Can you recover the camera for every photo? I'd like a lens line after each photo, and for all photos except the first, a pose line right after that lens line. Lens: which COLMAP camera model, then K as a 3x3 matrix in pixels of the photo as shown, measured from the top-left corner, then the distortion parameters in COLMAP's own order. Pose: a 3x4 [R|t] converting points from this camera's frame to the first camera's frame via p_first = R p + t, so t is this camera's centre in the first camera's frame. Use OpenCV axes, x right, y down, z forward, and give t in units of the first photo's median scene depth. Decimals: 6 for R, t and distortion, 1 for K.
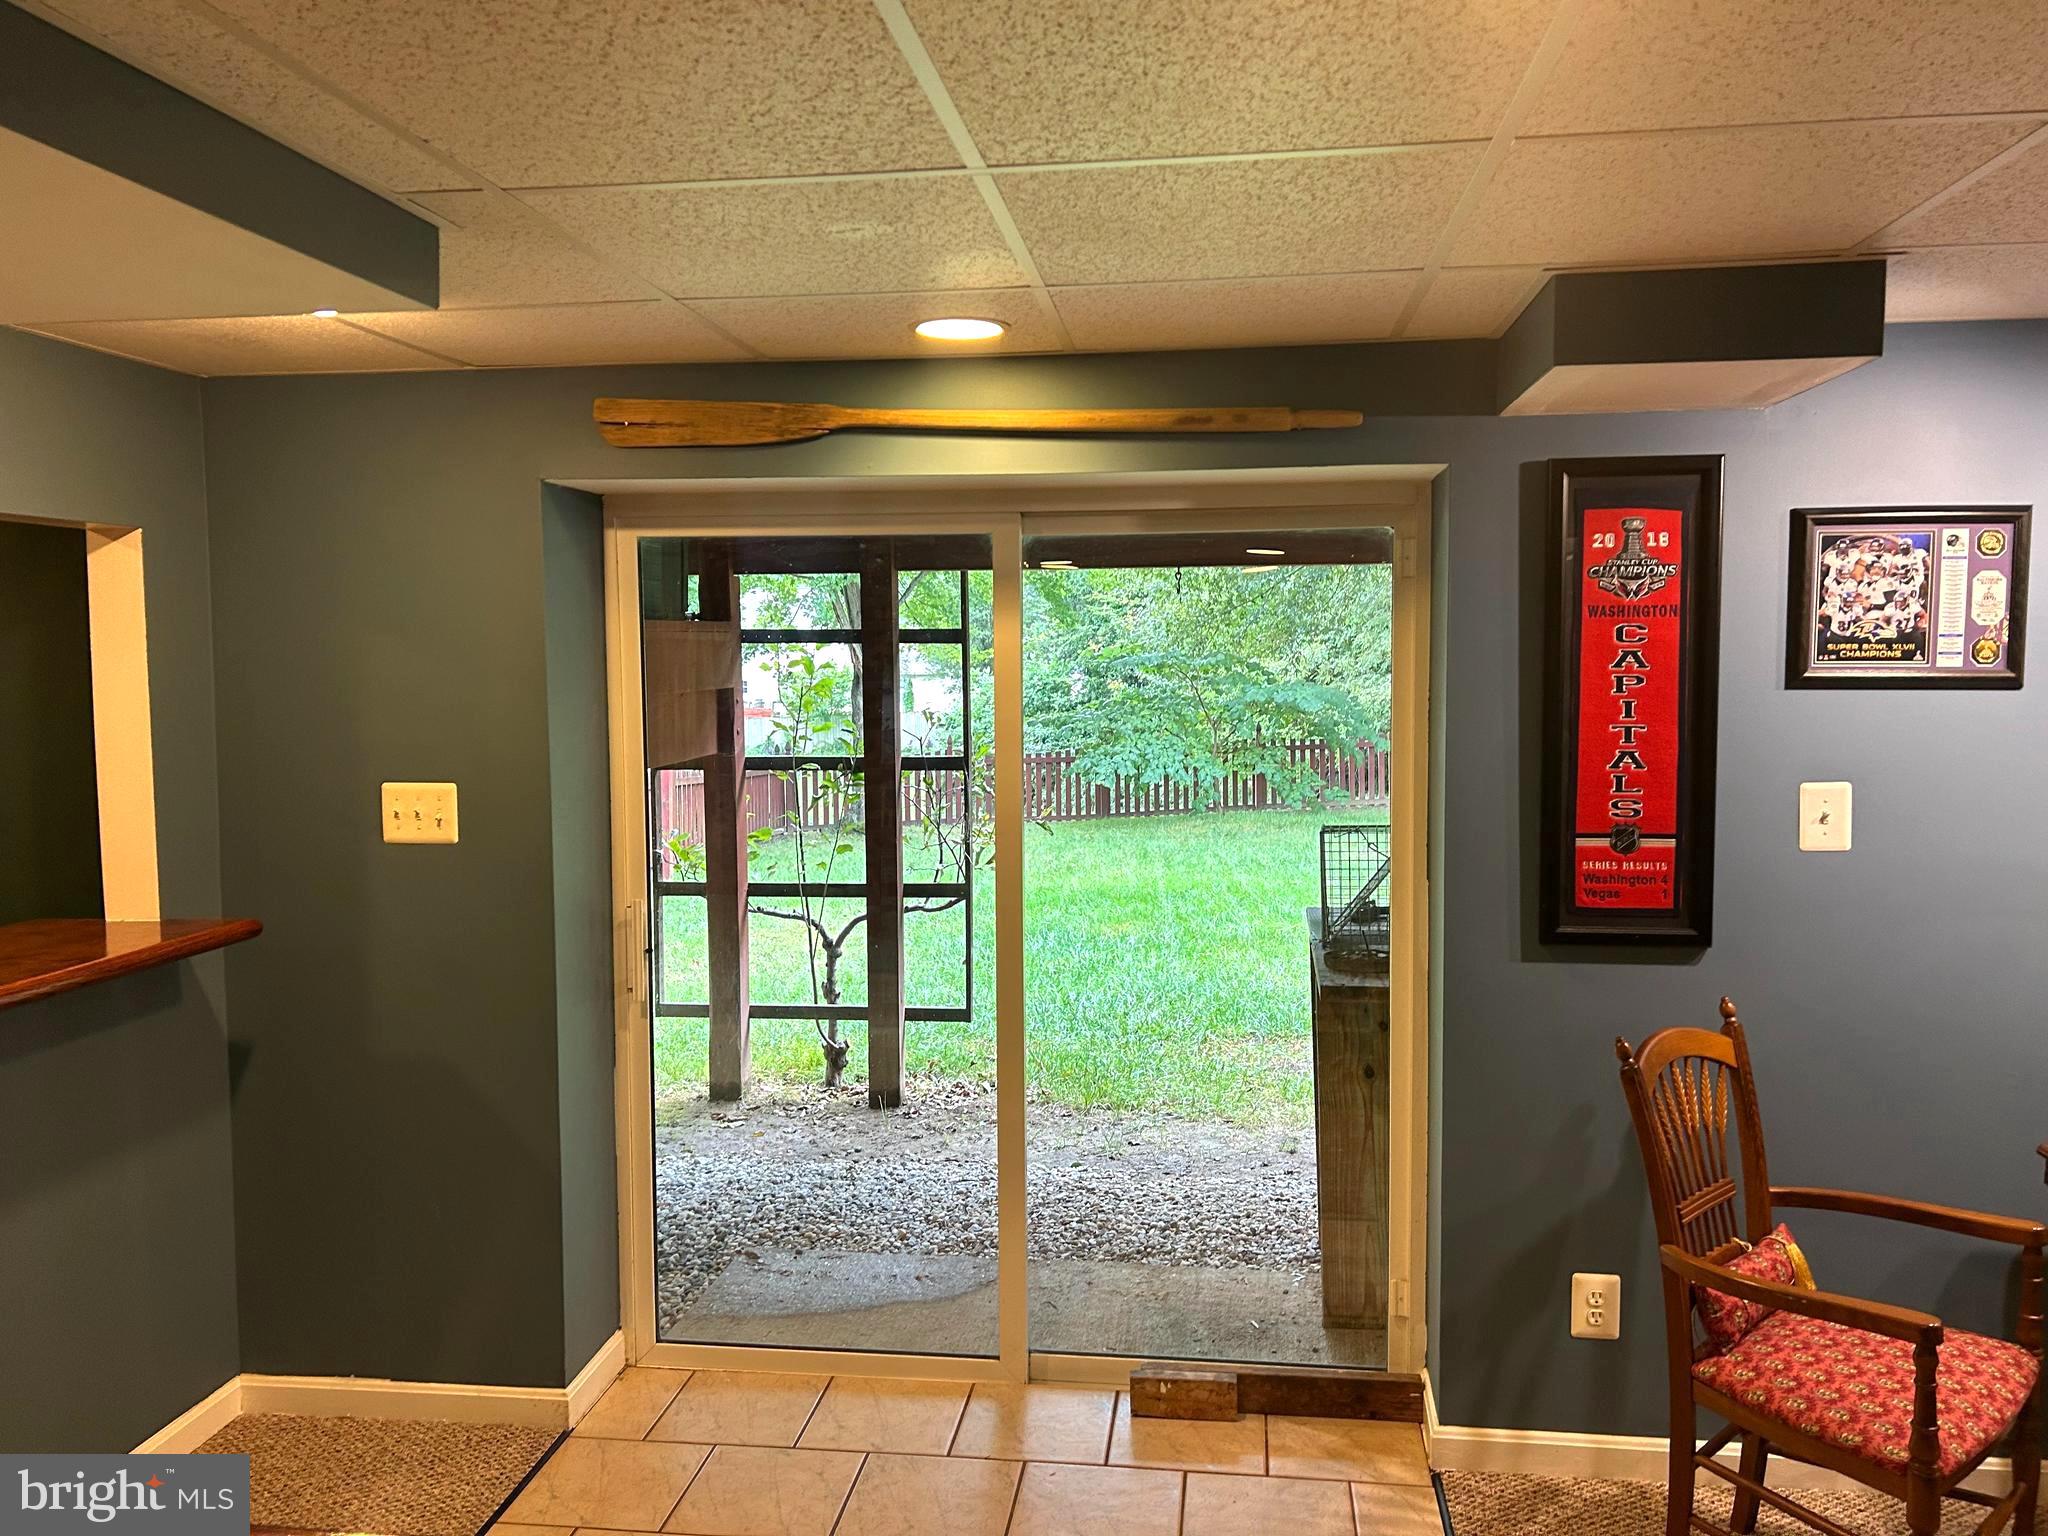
lens RADIAL K [[1537.8, 0, 1024.4], [0, 1537.8, 784.5], [0, 0, 1]] dist [0.047208, -0.062512]
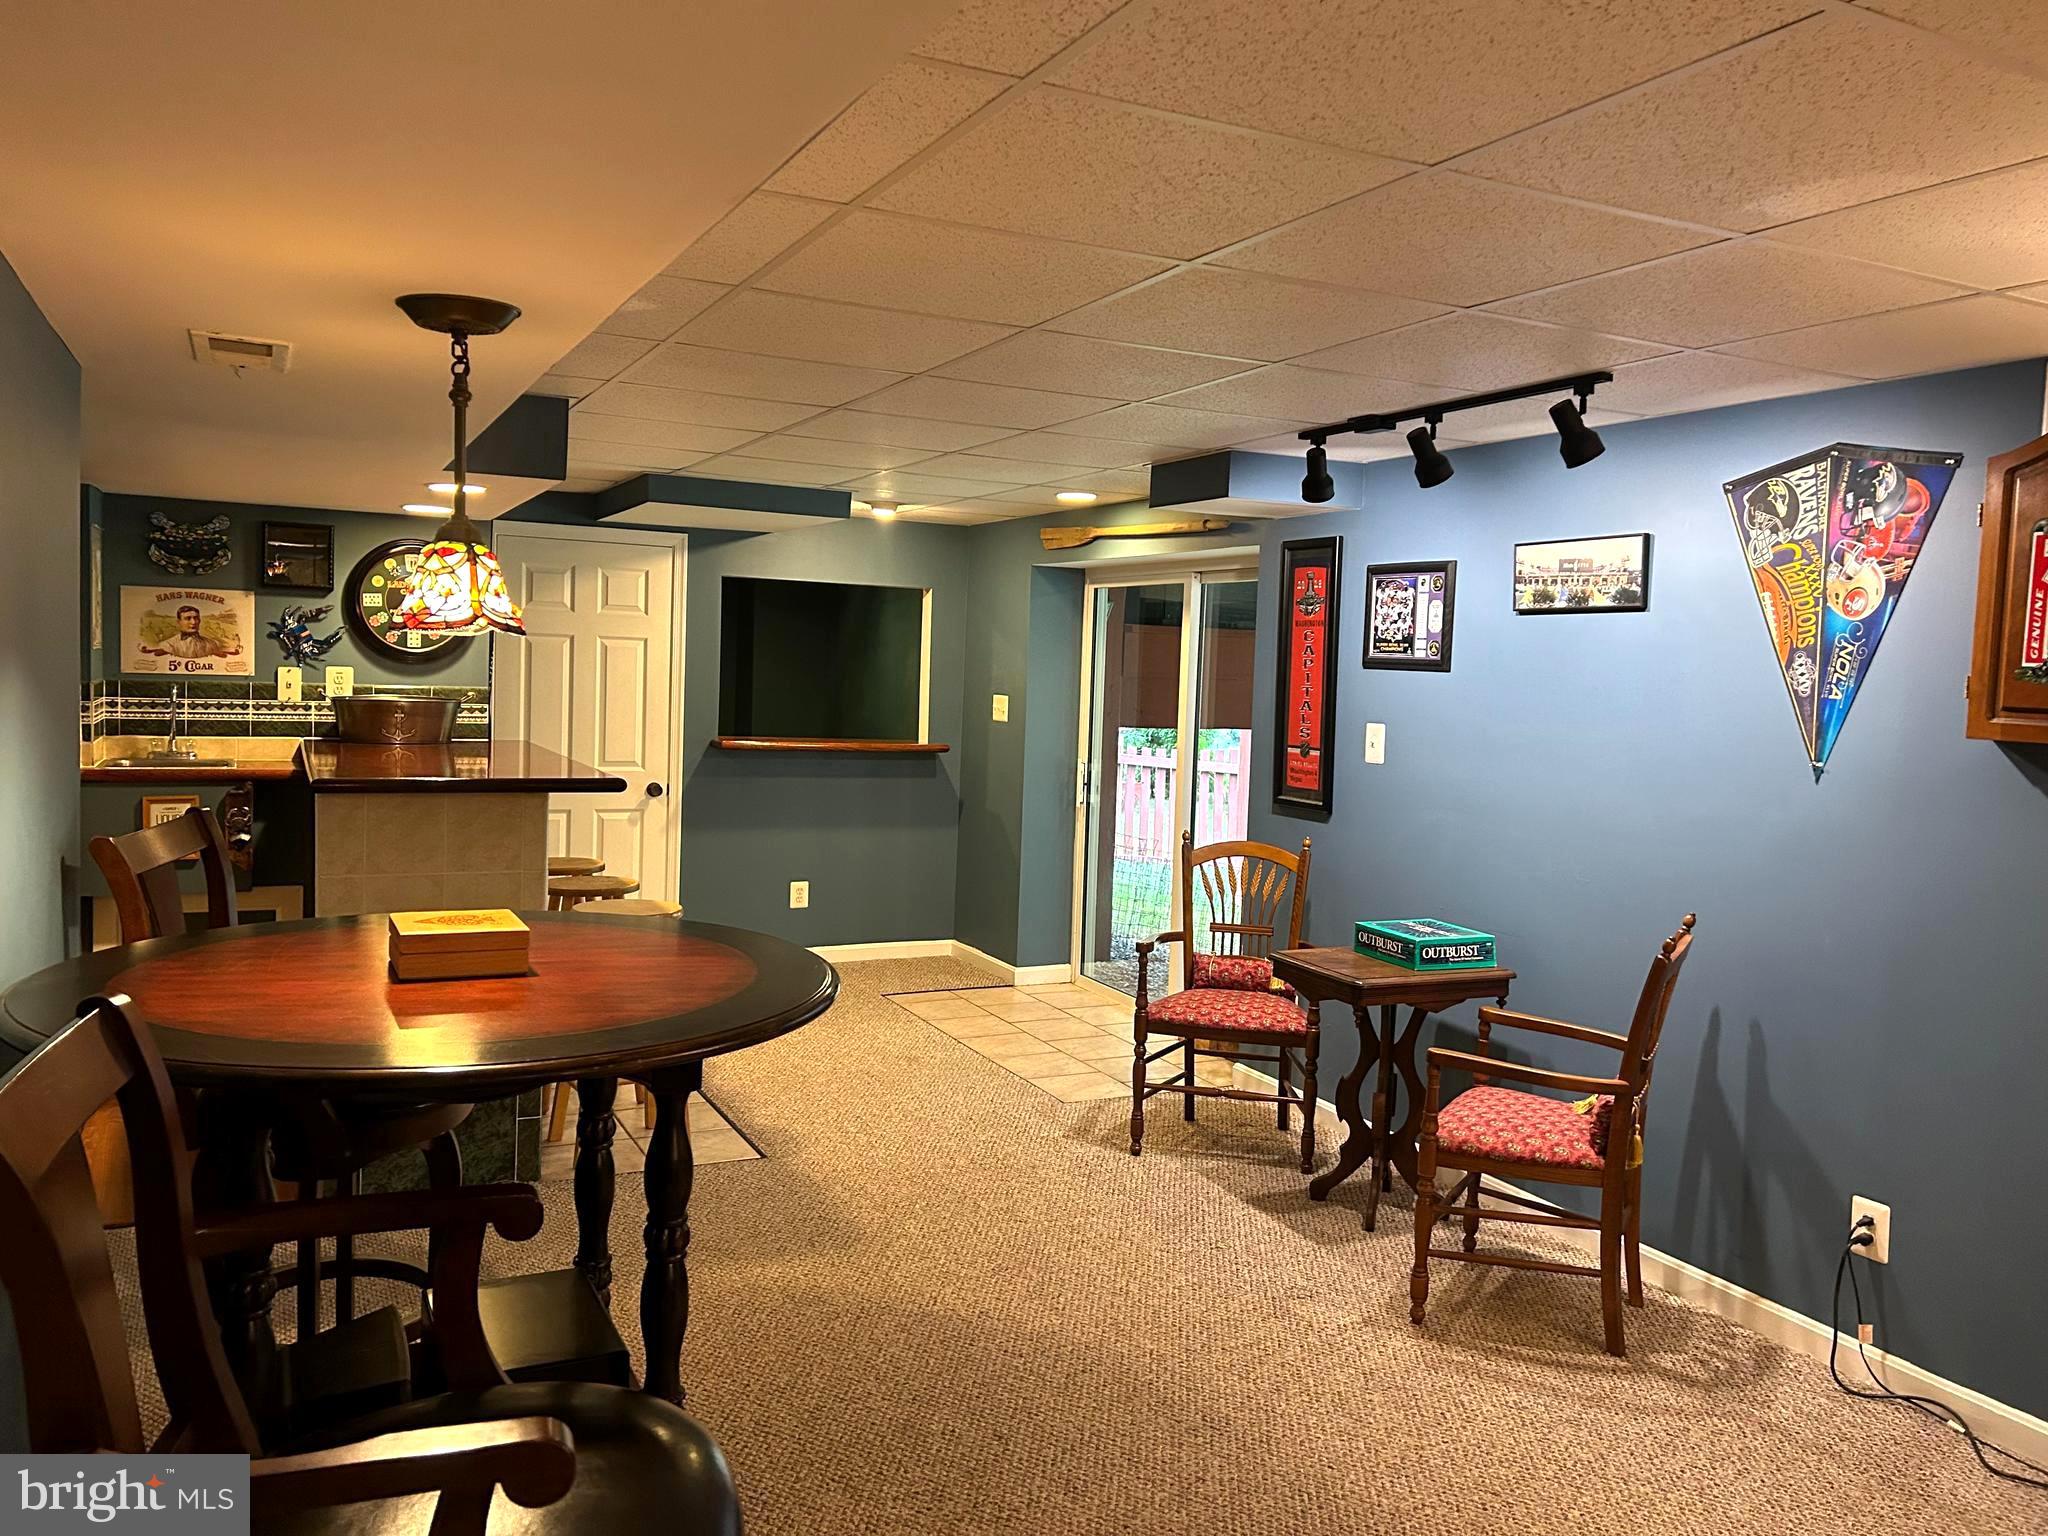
lens RADIAL K [[1537.8, 0, 1023.9], [0, 1537.8, 759.2], [0, 0, 1]] dist [0.047208, -0.062512]
pose [[0.537143, 0.077546, -0.839919, 1.767735], [-0.104527, 0.994209, 0.024945, 0.036576], [0.836989, 0.074395, 0.542139, -0.251367]]
